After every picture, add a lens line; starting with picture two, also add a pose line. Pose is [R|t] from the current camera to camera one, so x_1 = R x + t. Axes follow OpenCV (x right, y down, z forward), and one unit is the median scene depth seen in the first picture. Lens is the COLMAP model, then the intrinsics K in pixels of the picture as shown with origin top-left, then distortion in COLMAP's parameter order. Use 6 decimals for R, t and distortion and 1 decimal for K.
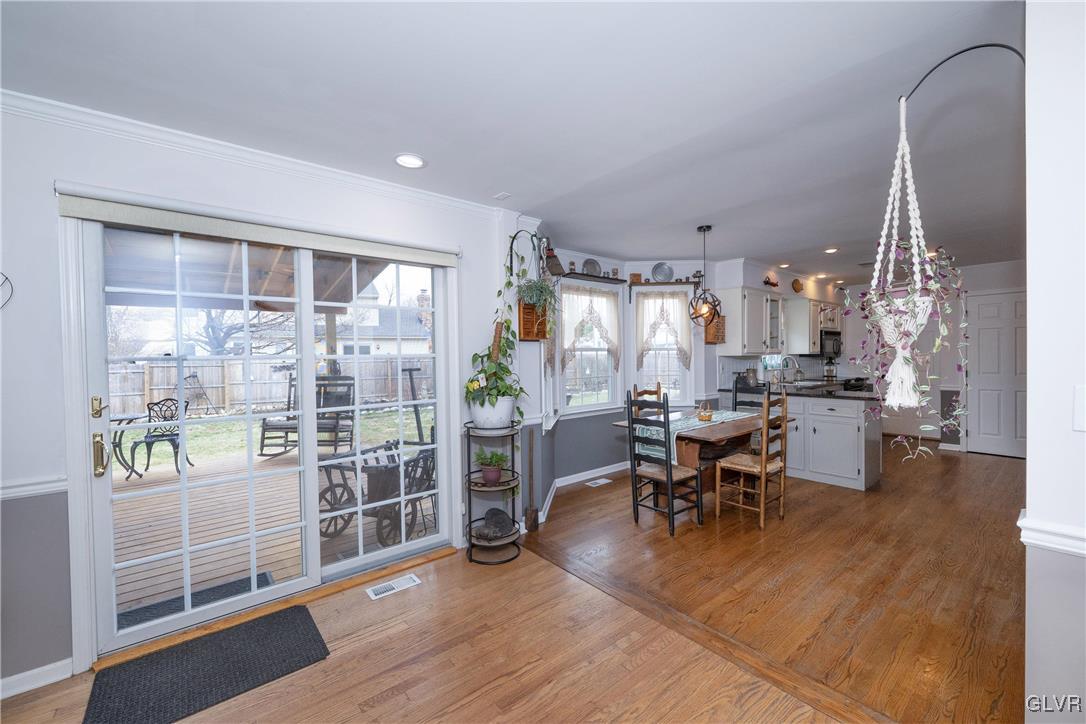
lens RADIAL K [[427.9, 0, 543.0], [0, 427.9, 362.0], [0, 0, 1]] dist [-0.000245, -0.000052]
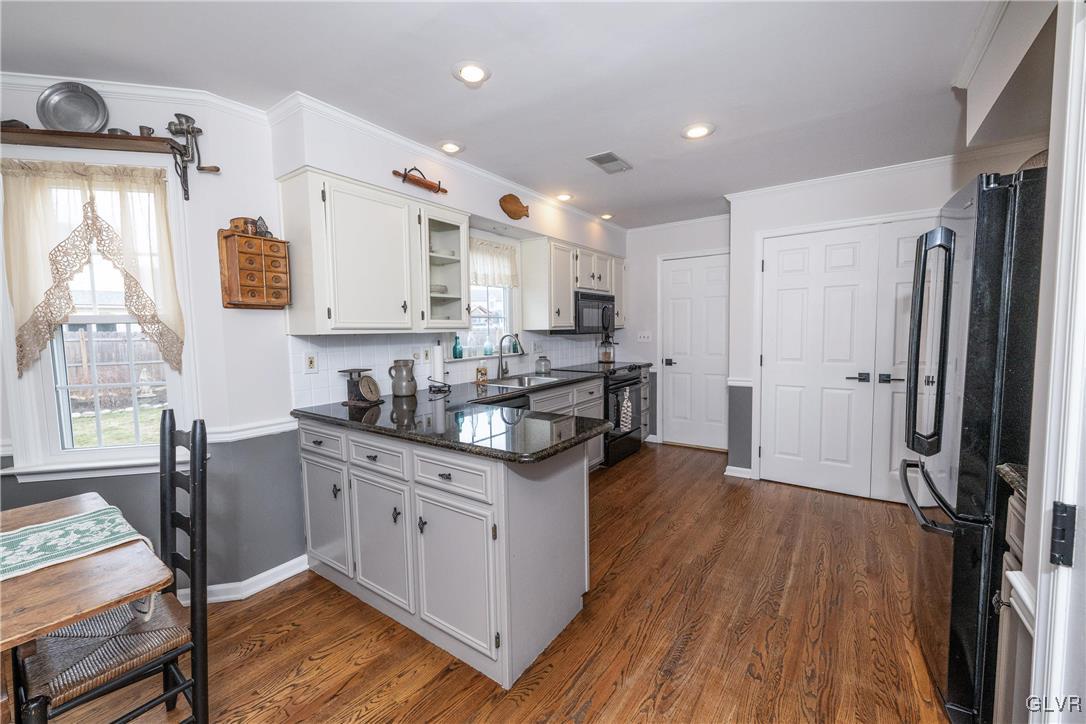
lens RADIAL K [[442.2, 0, 543.0], [0, 442.2, 362.0], [0, 0, 1]] dist [0.000604, -0.016451]
pose [[0.960015, -0.019275, 0.279285, 0.553448], [0.002751, 0.998228, 0.059438, -0.013347], [-0.279936, -0.056293, 0.958367, 0.513731]]
